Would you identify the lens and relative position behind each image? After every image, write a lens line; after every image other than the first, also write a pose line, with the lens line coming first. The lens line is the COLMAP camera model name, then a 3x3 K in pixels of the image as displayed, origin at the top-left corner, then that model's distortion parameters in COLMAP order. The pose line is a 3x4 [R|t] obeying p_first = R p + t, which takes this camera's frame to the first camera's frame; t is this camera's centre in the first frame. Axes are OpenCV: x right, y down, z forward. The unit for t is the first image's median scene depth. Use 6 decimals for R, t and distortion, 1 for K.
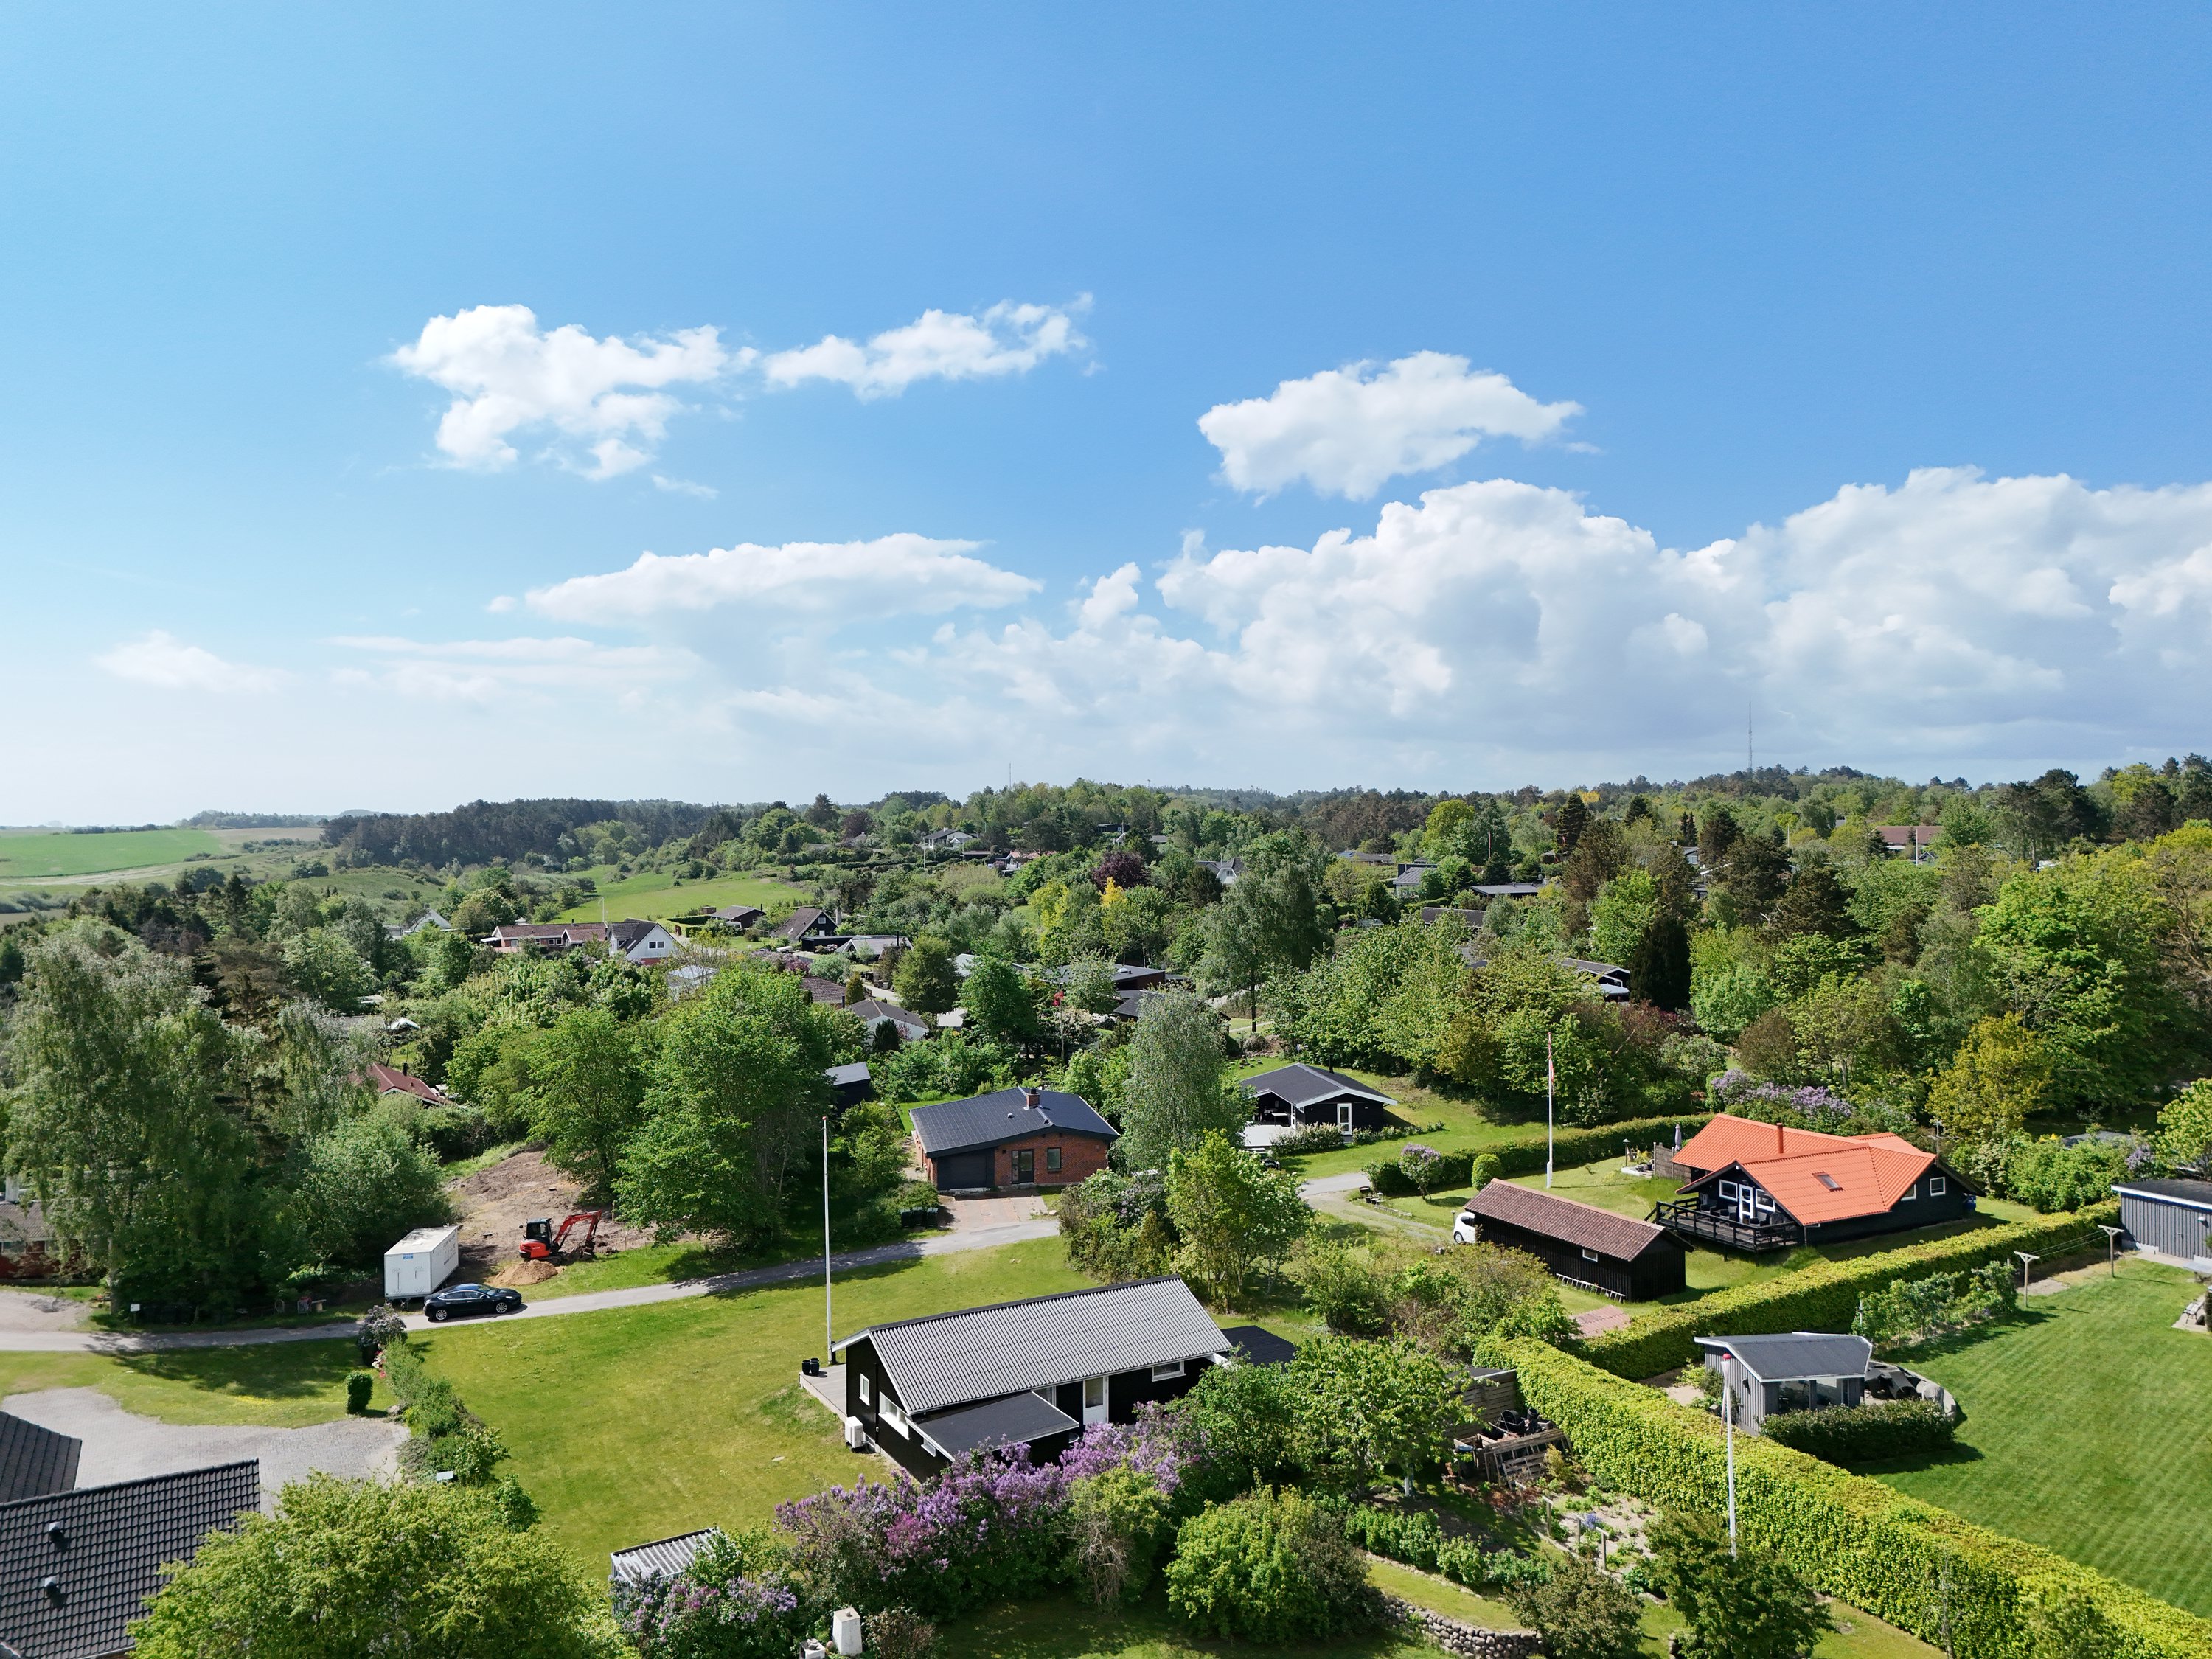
lens RADIAL K [[1616.4, 0, 1097.9], [0, 1616.4, 834.8], [0, 0, 1]] dist [0.004255, -0.004088]
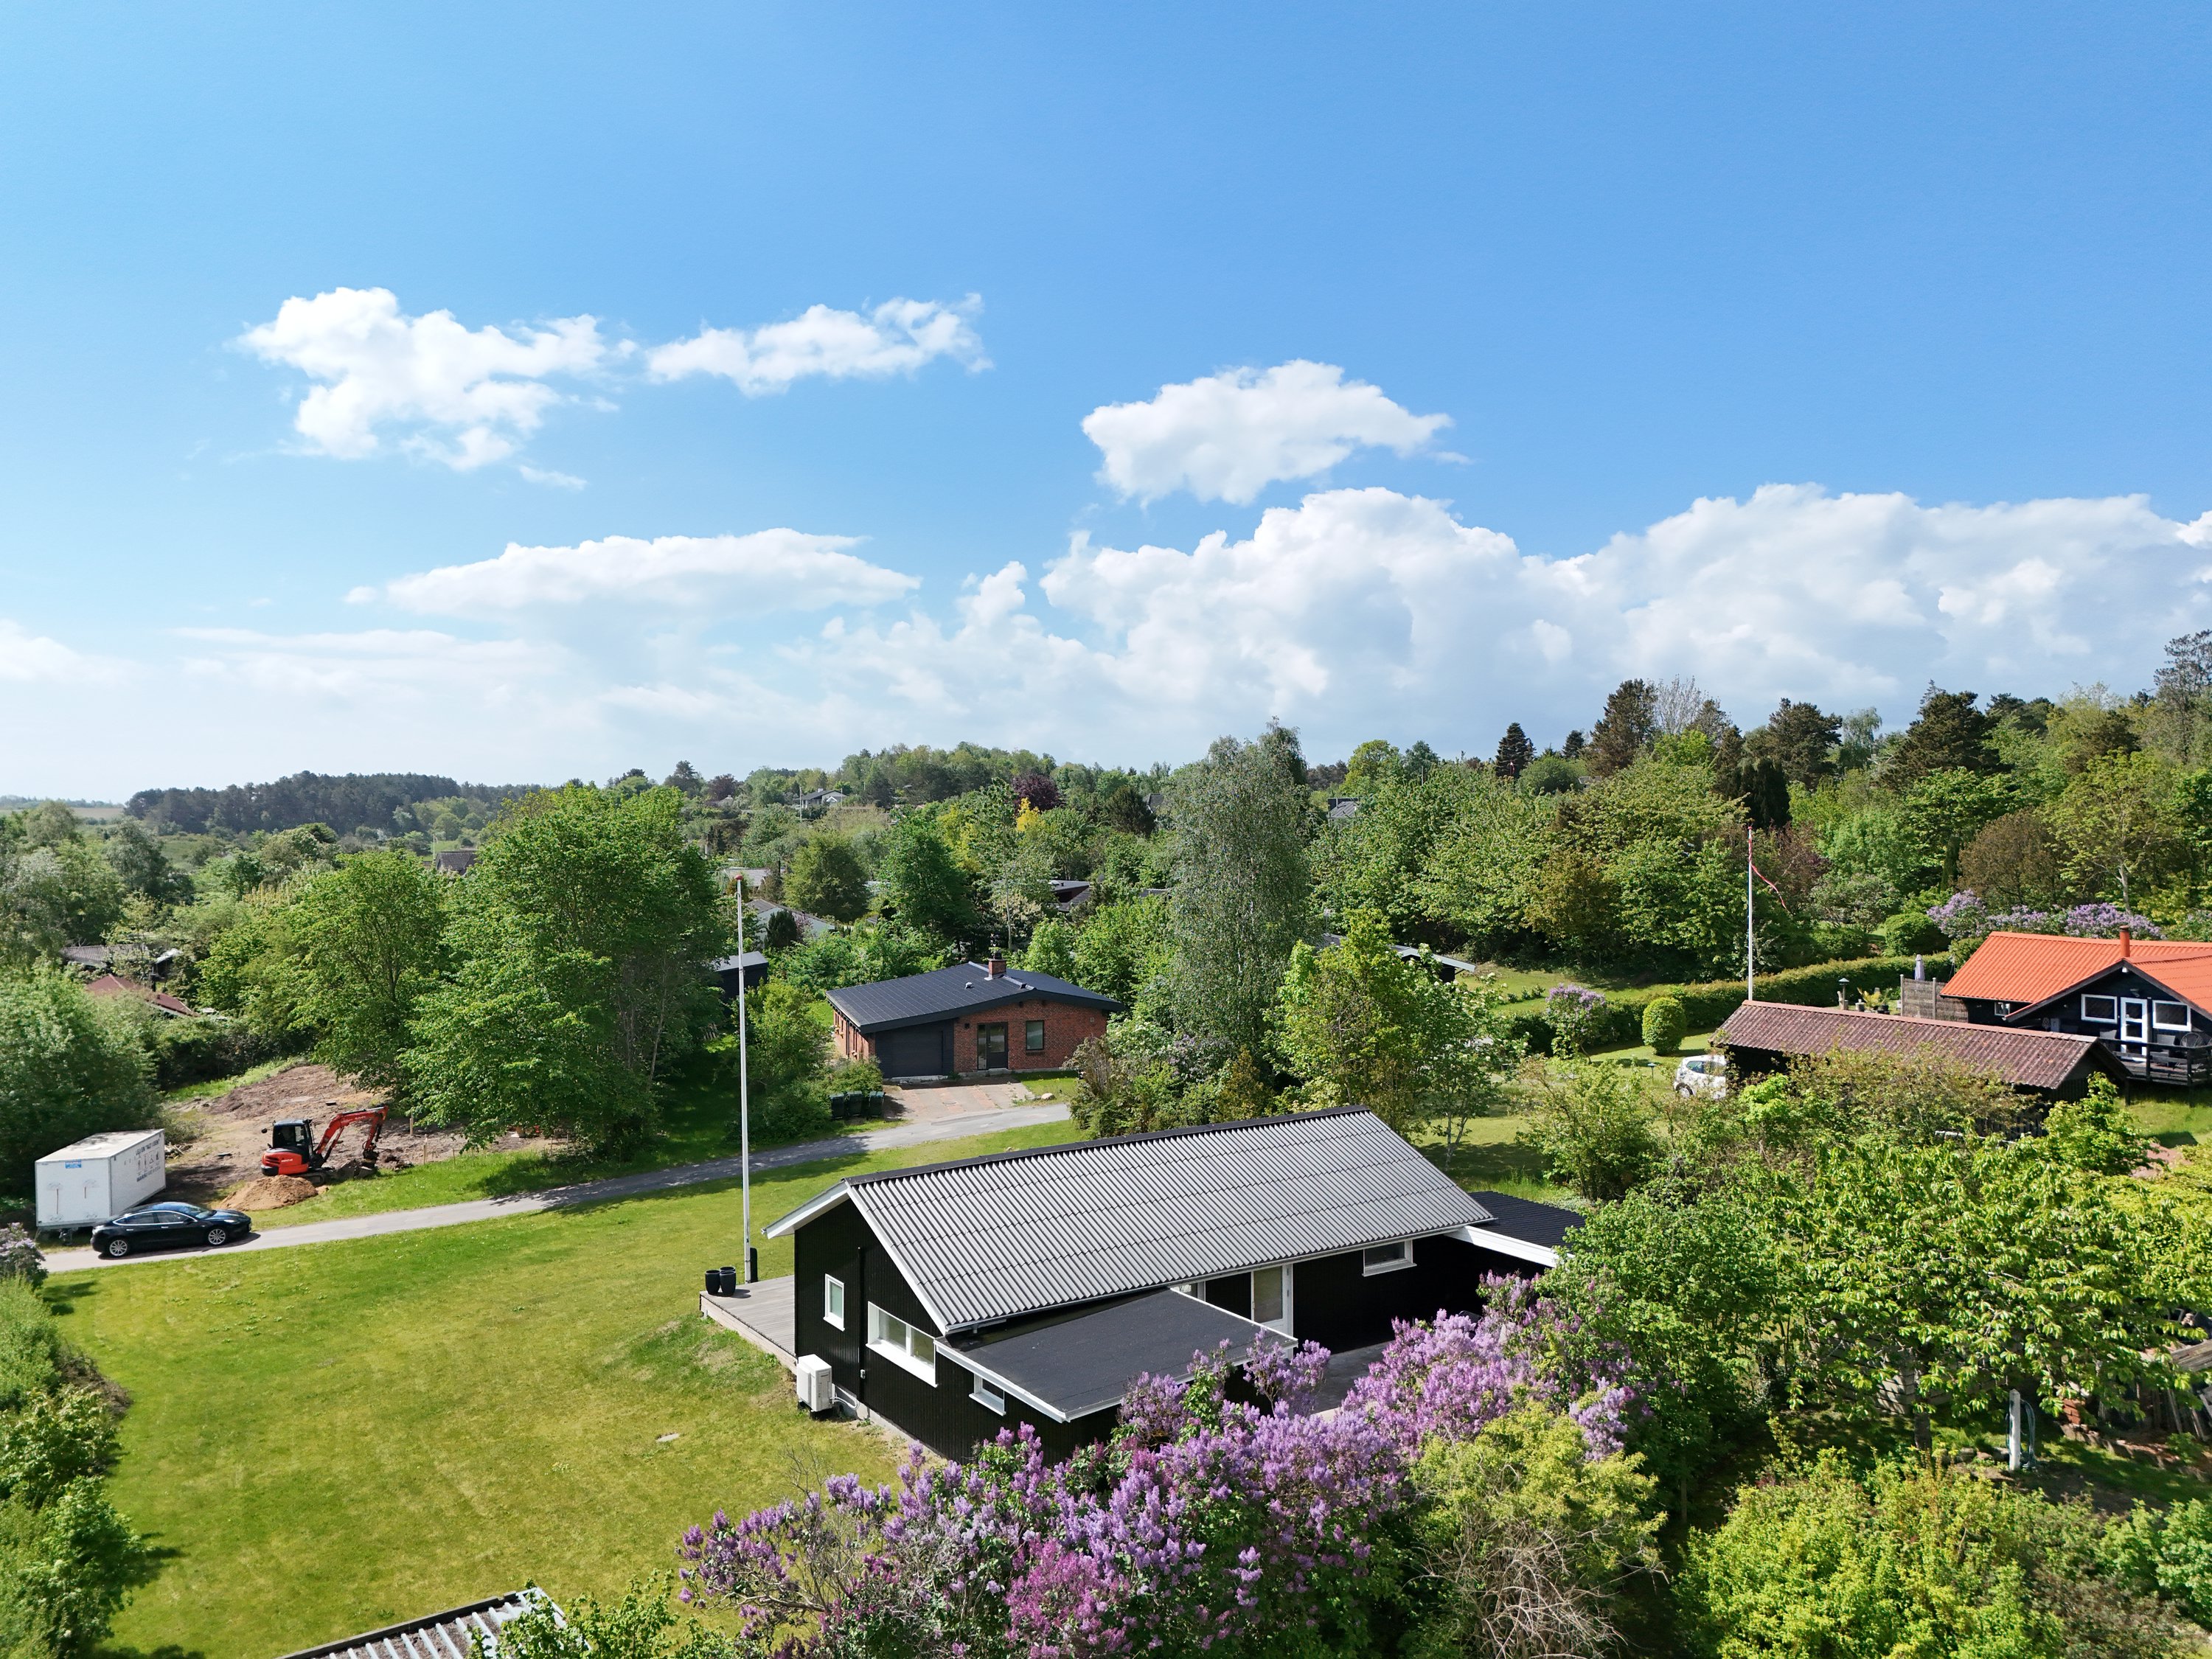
lens RADIAL K [[1407.3, 0, 1110.1], [0, 1407.3, 828.3], [0, 0, 1]] dist [0.022404, -0.002383]
pose [[0.990795, 0.030118, 0.131978, -0.079845], [-0.022953, 0.998196, -0.055480, 0.136833], [-0.133411, 0.051940, 0.989699, 0.334137]]
